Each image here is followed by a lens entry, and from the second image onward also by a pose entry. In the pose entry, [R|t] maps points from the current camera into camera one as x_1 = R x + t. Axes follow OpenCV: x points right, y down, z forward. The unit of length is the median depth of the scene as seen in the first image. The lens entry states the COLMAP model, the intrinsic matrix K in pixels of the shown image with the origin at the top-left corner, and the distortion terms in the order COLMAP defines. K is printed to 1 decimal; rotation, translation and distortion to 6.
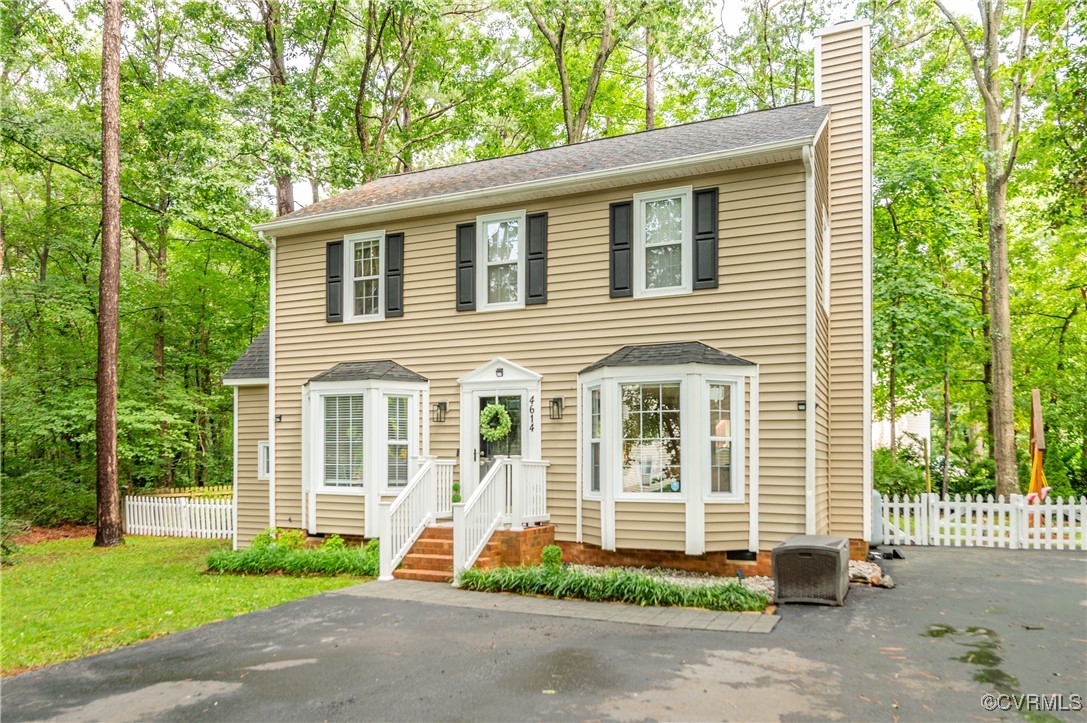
lens RADIAL K [[685.7, 0, 547.5], [0, 685.7, 355.0], [0, 0, 1]] dist [0.002754, 0.000010]
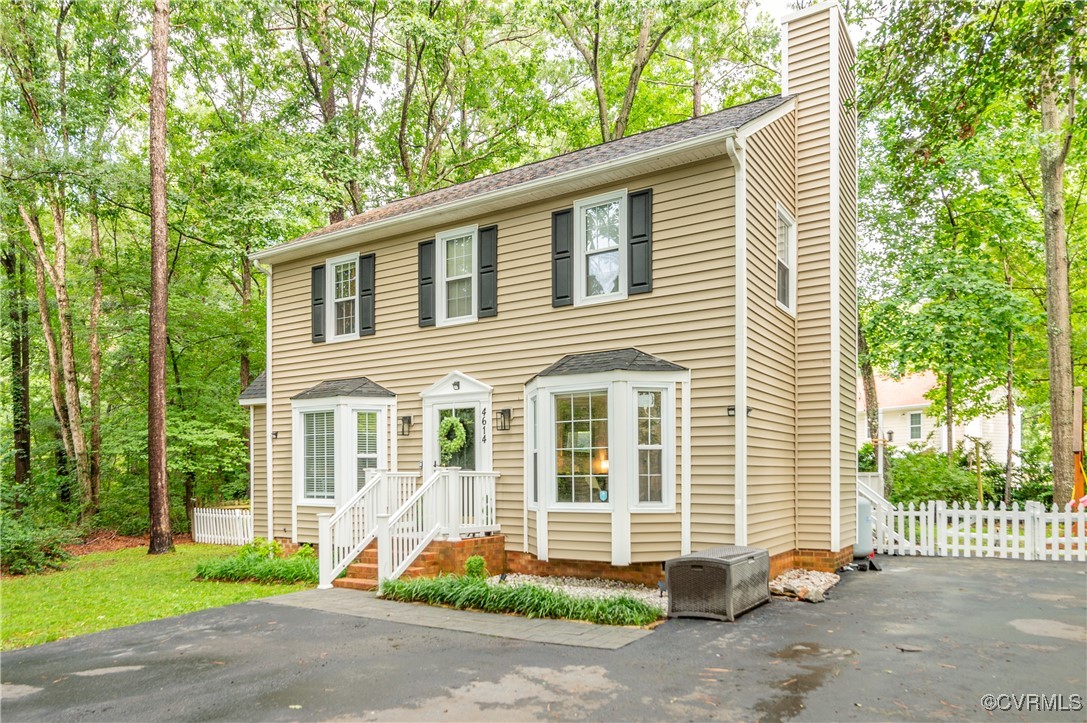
lens RADIAL K [[663.3, 0, 560.2], [0, 663.3, 377.1], [0, 0, 1]] dist [0.002861, -0.000379]
pose [[0.991167, -0.031138, -0.128909, 0.213272], [0.032717, 0.999413, 0.010145, 0.008090], [0.128518, -0.014272, 0.991605, 0.044541]]
